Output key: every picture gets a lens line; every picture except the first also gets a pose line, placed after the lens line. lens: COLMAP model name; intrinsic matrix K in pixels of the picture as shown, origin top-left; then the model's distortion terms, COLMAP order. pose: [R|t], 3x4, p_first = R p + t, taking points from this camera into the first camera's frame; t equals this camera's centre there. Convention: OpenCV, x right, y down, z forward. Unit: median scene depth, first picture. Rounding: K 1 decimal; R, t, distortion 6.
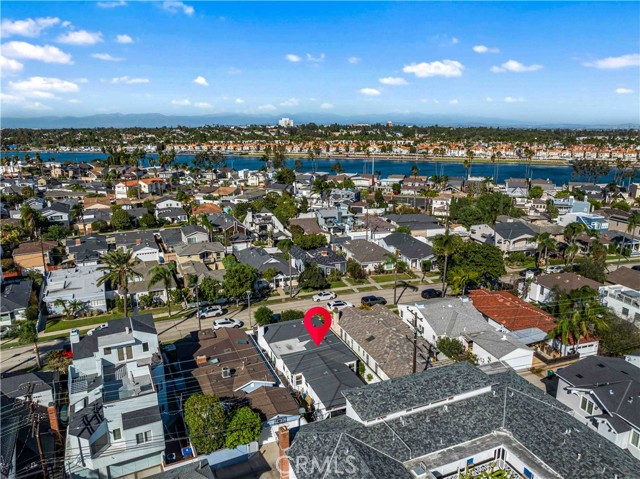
lens RADIAL K [[450.0, 0, 322.3], [0, 450.0, 243.0], [0, 0, 1]] dist [-0.038969, 0.003122]
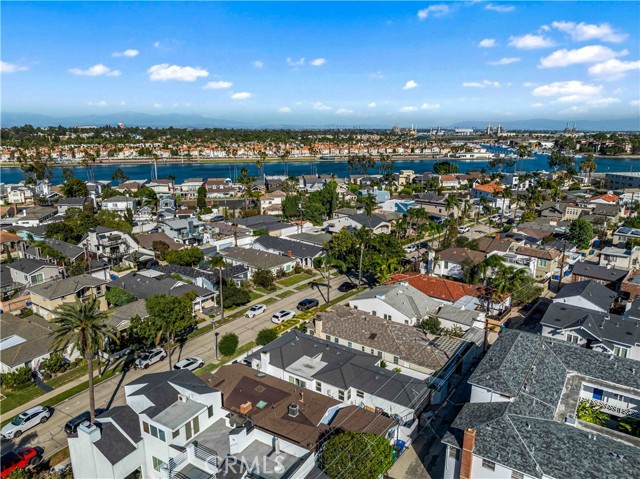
lens RADIAL K [[450.0, 0, 321.9], [0, 450.0, 237.0], [0, 0, 1]] dist [-0.038969, 0.003122]
pose [[0.837363, -0.125715, 0.531995, -0.256368], [0.134088, 0.990701, 0.023056, -0.025317], [-0.529946, 0.052028, 0.846434, 0.093887]]
